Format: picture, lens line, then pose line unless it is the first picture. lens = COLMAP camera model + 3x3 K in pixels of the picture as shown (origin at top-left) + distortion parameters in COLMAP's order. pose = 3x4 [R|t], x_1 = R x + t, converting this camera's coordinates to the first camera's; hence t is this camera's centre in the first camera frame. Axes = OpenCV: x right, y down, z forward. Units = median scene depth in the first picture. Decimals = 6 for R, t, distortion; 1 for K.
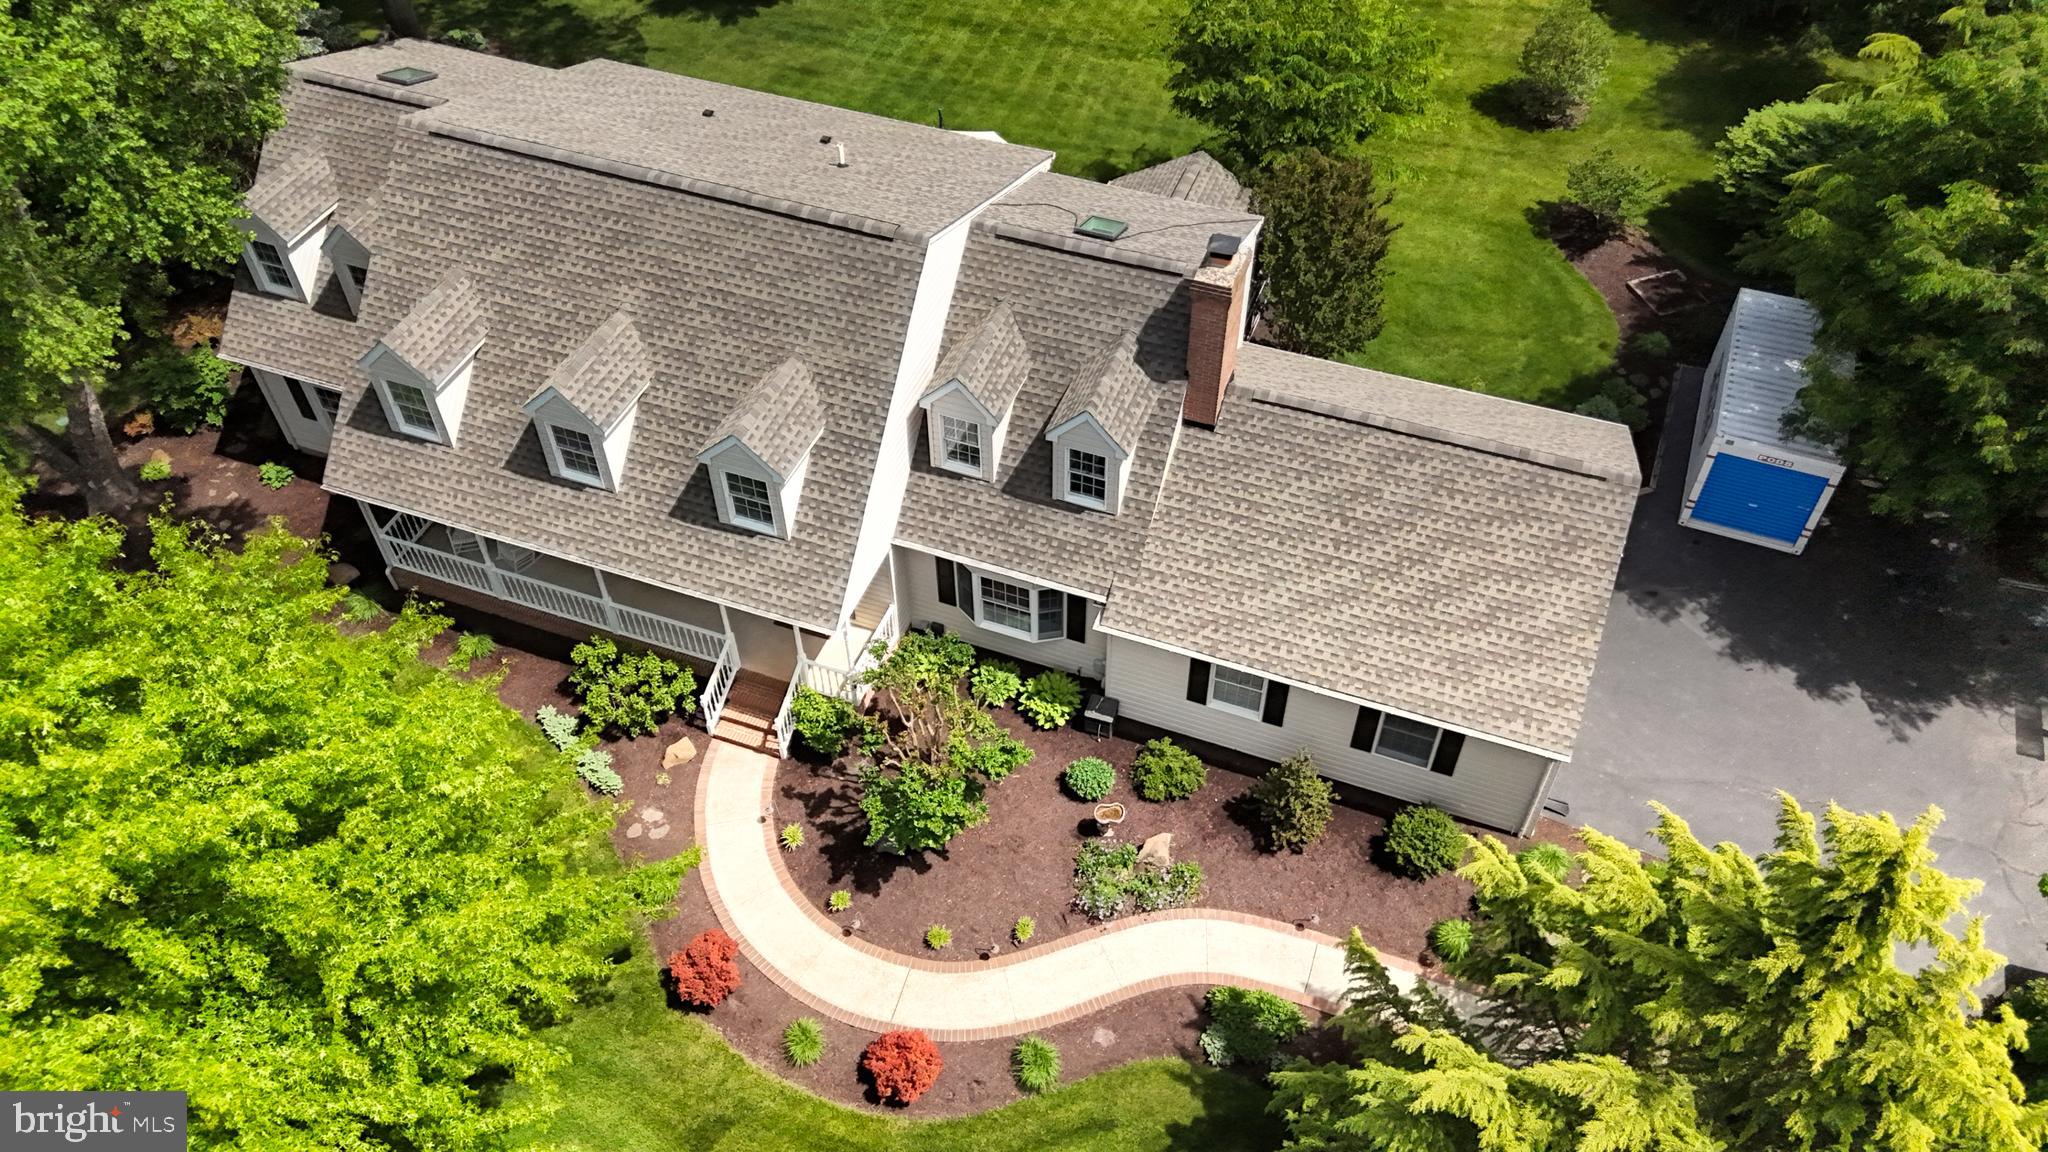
lens RADIAL K [[1501.0, 0, 1024.2], [0, 1501.0, 575.4], [0, 0, 1]] dist [0.044325, -0.032645]
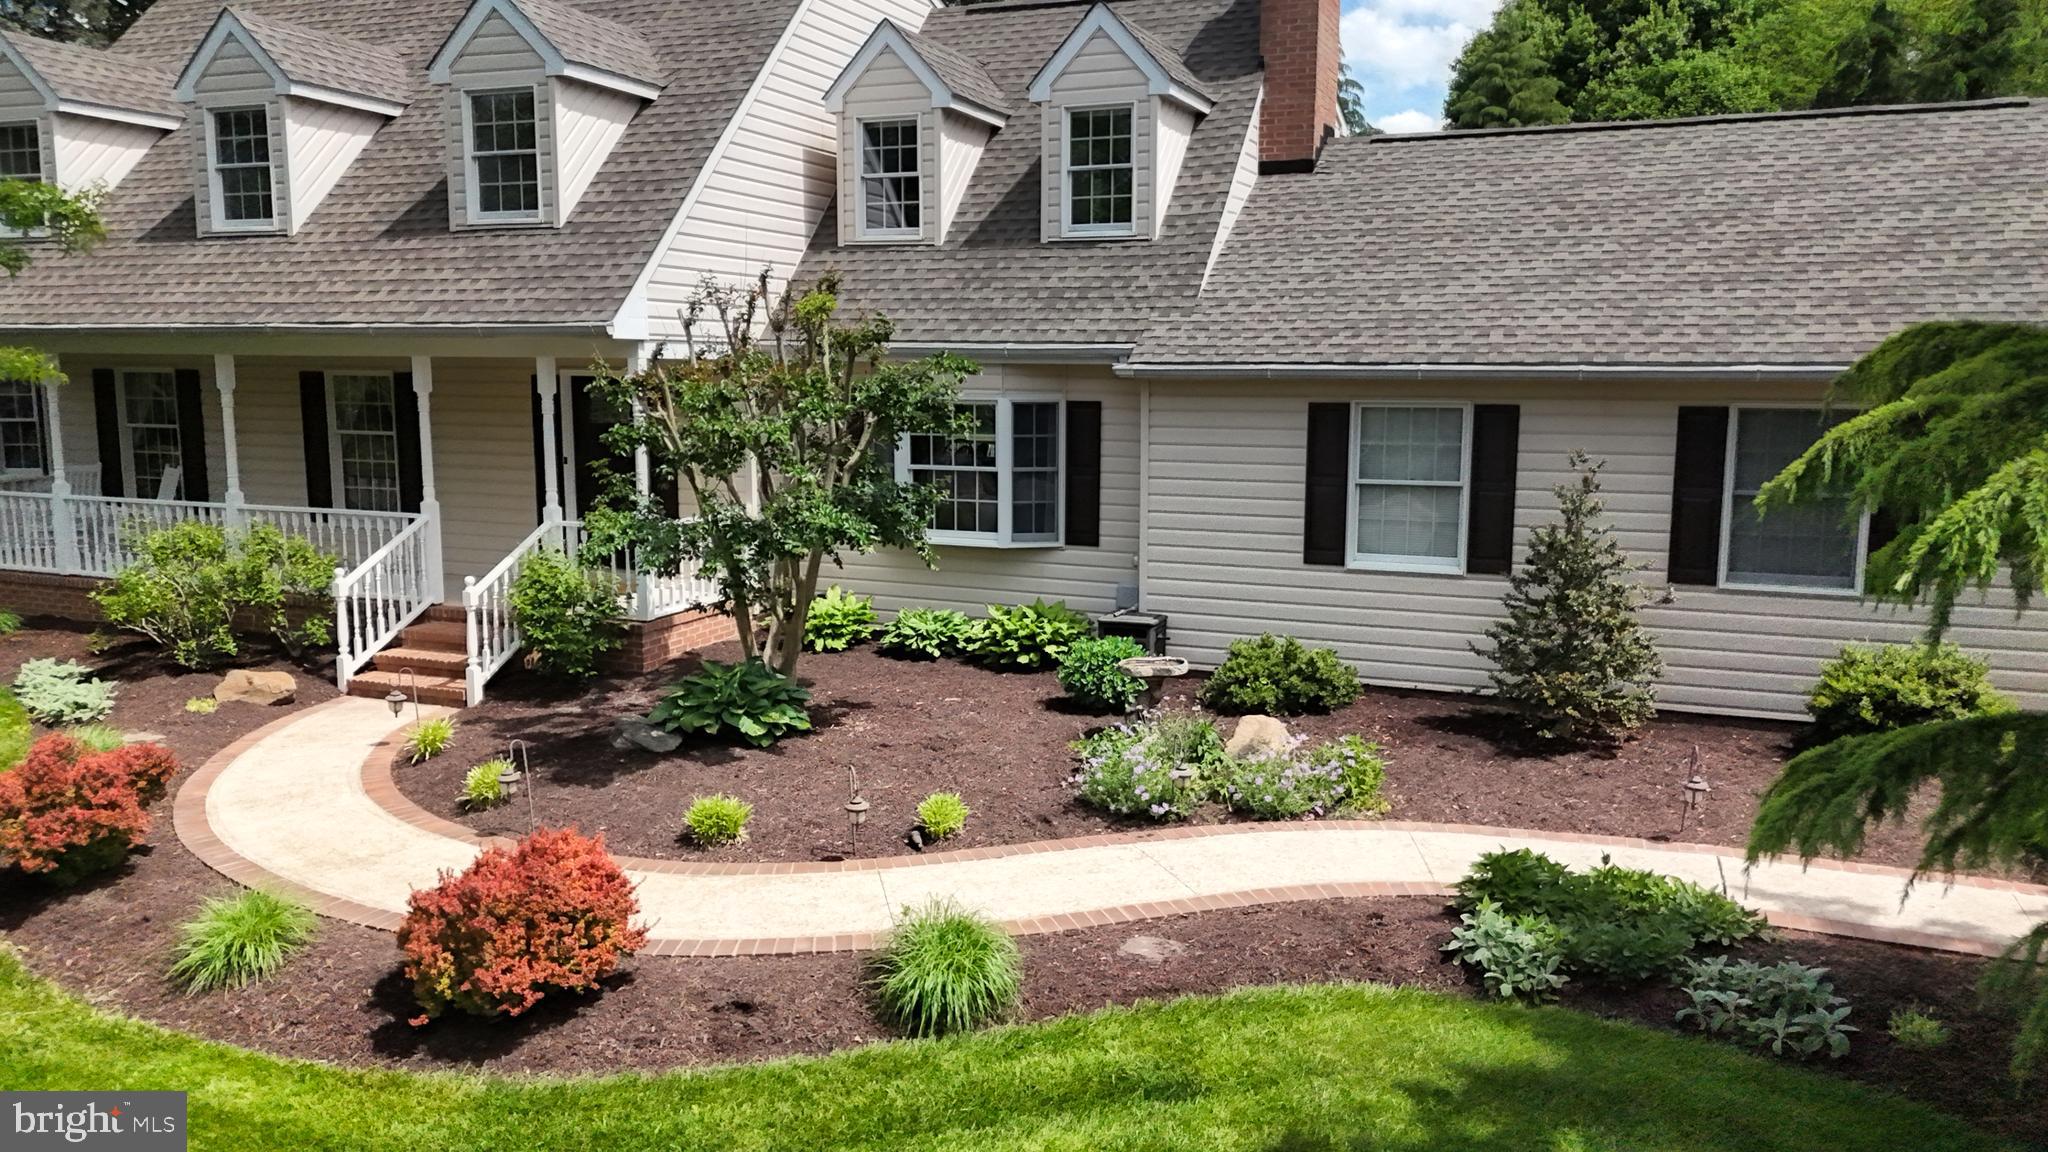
lens RADIAL K [[1501.0, 0, 1035.0], [0, 1501.0, 581.8], [0, 0, 1]] dist [0.044325, -0.032645]
pose [[0.999711, 0.017654, -0.016342, 0.028616], [-0.024010, 0.774340, -0.632314, 0.417747], [0.001492, 0.632523, 0.774540, 0.642376]]
